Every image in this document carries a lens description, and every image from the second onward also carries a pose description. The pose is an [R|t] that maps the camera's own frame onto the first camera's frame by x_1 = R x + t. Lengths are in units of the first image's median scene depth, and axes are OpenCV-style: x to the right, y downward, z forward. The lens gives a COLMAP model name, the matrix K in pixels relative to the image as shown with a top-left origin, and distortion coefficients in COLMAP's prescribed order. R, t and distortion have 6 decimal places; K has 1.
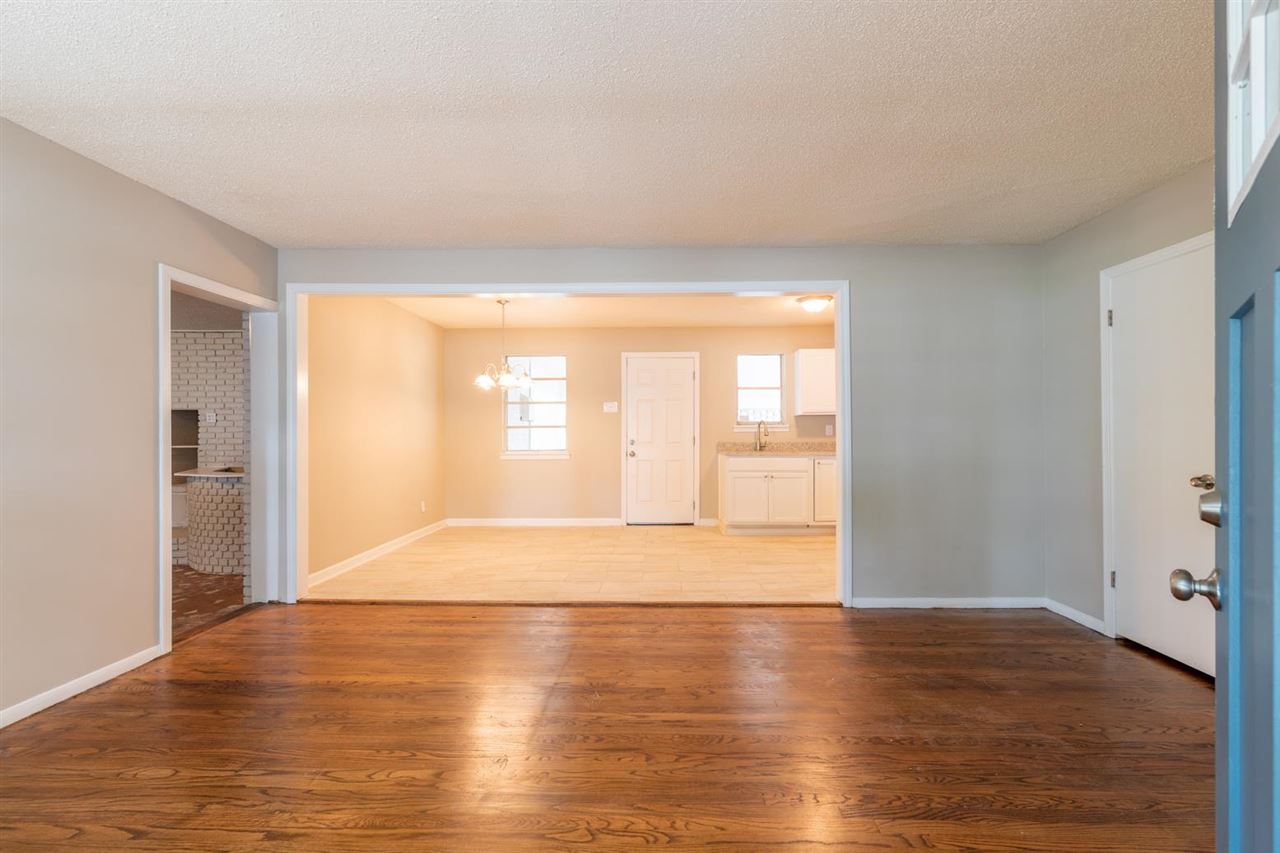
lens RADIAL K [[568.3, 0, 653.1], [0, 568.3, 424.3], [0, 0, 1]] dist [0.000119, -0.000043]
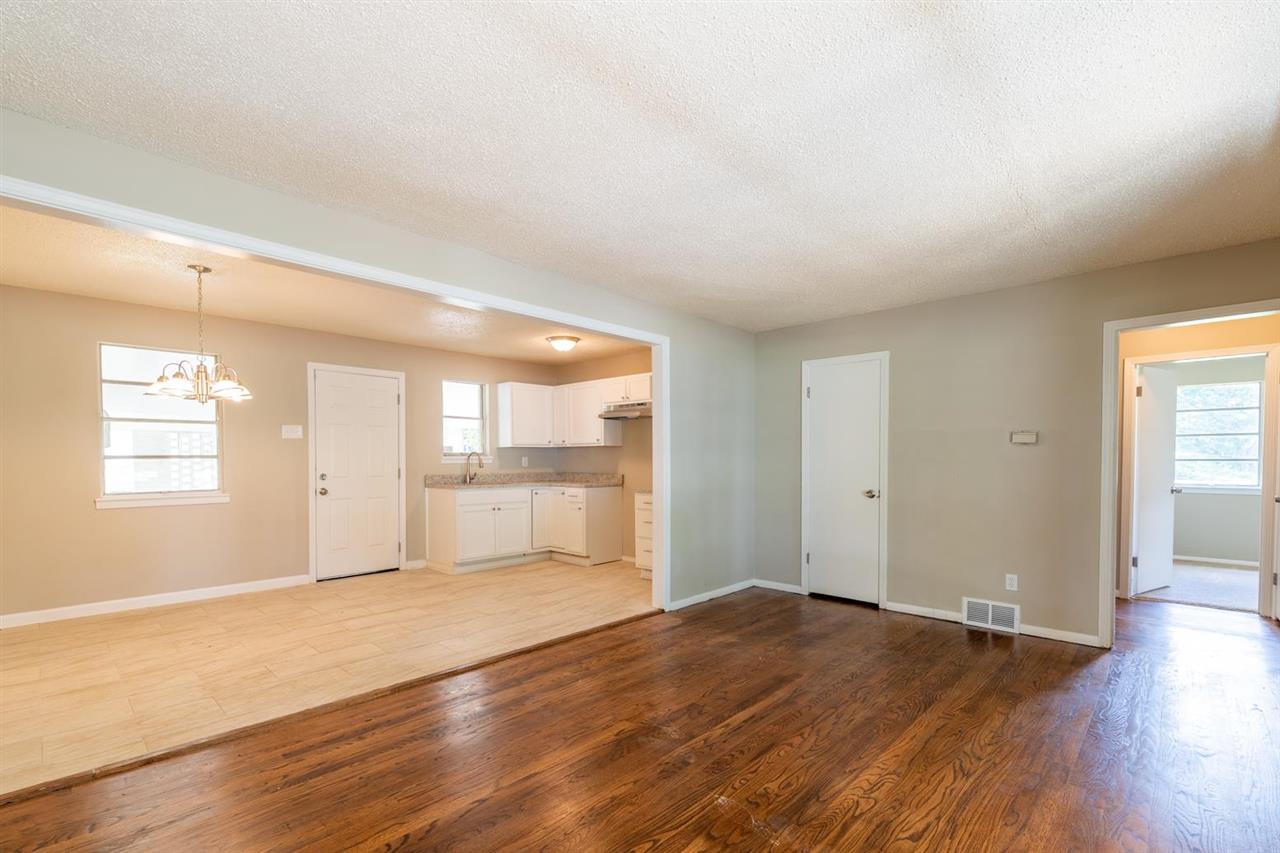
lens RADIAL K [[579.7, 0, 629.8], [0, 579.7, 450.8], [0, 0, 1]] dist [0.003313, -0.000249]
pose [[0.675844, 0.012311, 0.736942, -0.455058], [-0.010865, 0.999918, -0.006740, -0.005578], [-0.736964, -0.003452, 0.675923, 0.173585]]
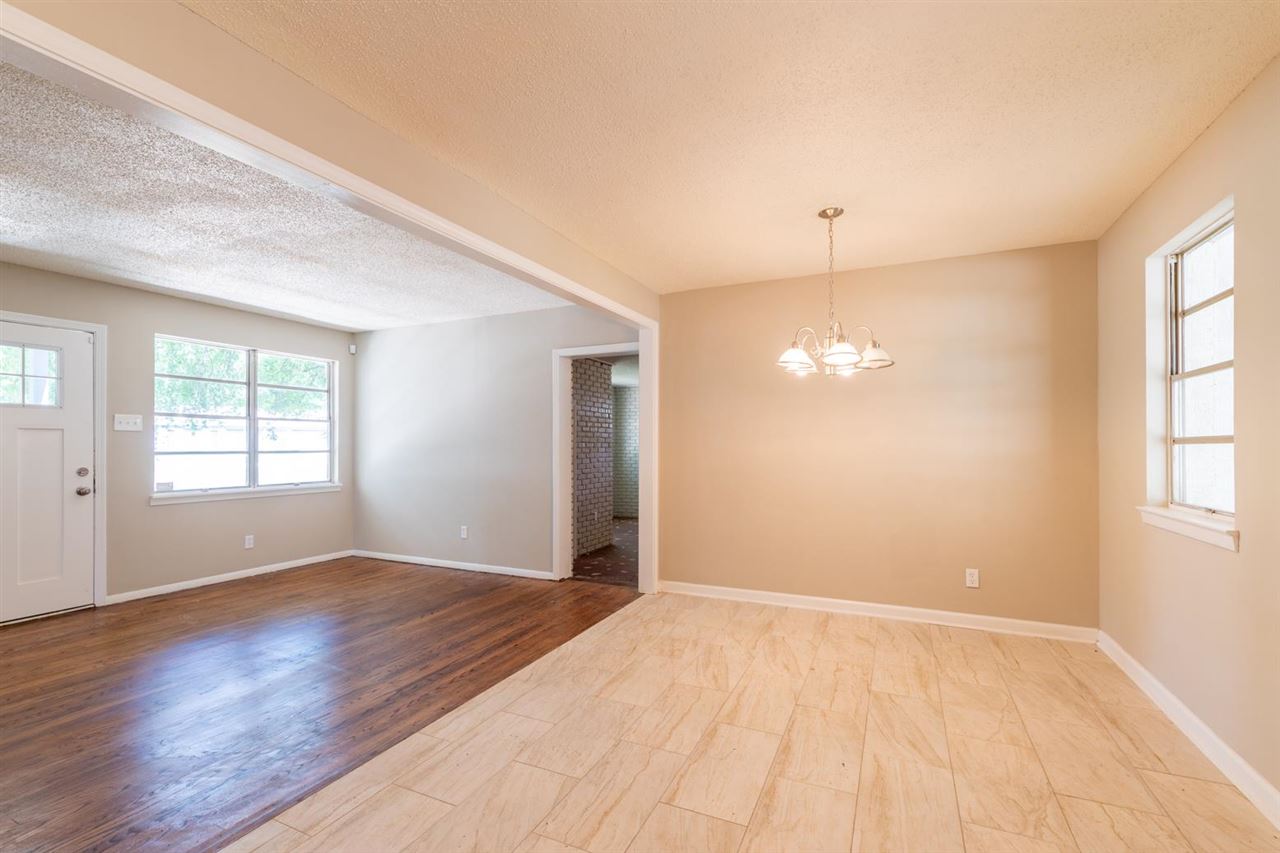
lens RADIAL K [[557.5, 0, 617.6], [0, 557.5, 441.3], [0, 0, 1]] dist [-0.000997, -0.000205]
pose [[-0.430512, 0.000164, -0.902585, 0.321253], [0.014509, 0.999872, -0.006739, 0.004610], [0.902468, -0.015997, -0.430459, 1.104451]]
